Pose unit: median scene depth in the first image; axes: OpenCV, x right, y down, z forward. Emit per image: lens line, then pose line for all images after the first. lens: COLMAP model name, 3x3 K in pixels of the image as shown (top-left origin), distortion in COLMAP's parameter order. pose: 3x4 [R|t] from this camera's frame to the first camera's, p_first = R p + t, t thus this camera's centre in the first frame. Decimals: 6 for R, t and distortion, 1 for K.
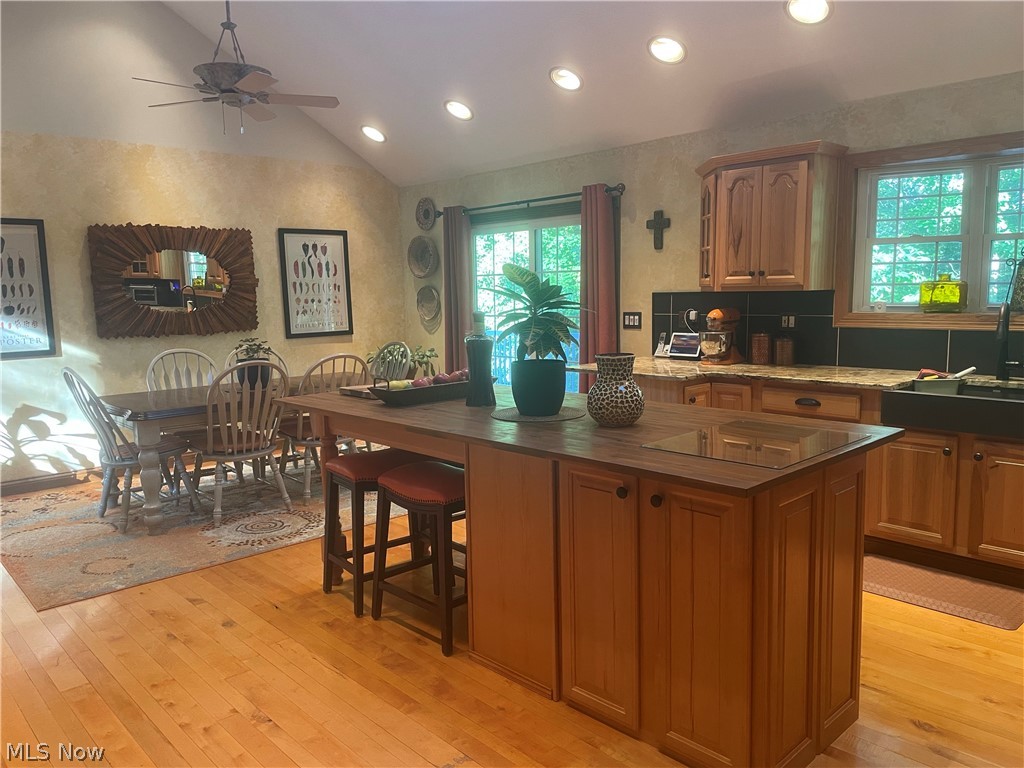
lens RADIAL K [[782.4, 0, 513.6], [0, 782.4, 381.7], [0, 0, 1]] dist [0.047252, -0.016665]
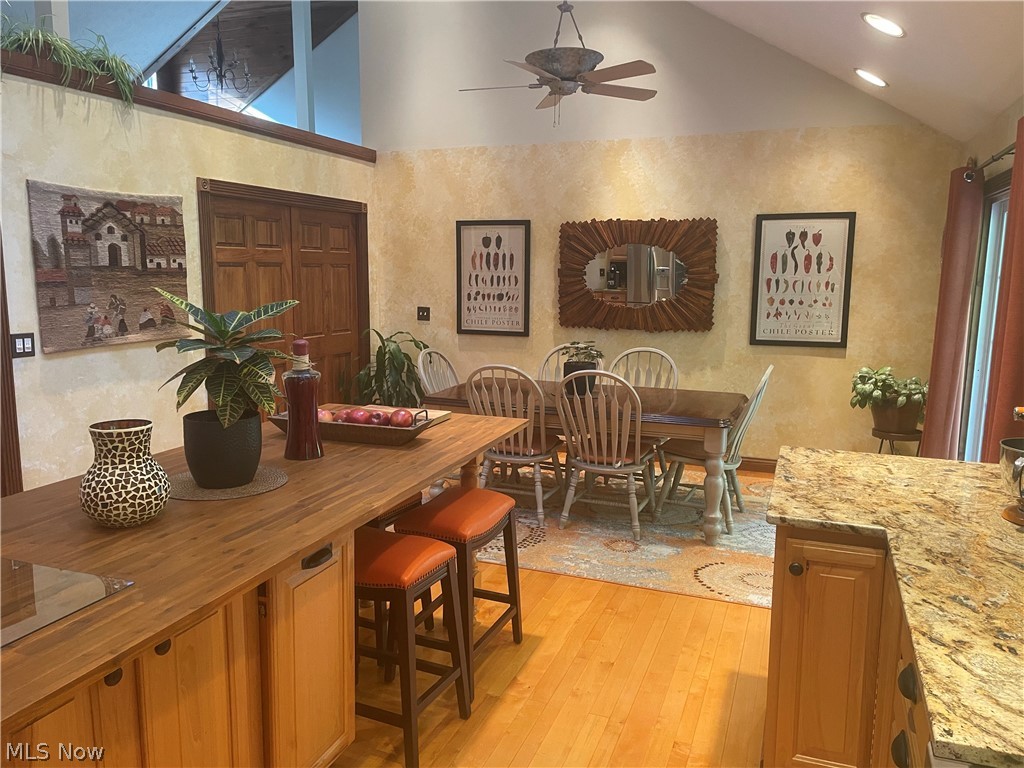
lens RADIAL K [[782.4, 0, 513.7], [0, 782.4, 388.4], [0, 0, 1]] dist [0.047252, -0.016665]
pose [[0.445199, 0.155508, -0.881825, 0.361575], [-0.127387, 0.985787, 0.109528, -0.069676], [0.886324, 0.063571, 0.458681, 0.388723]]
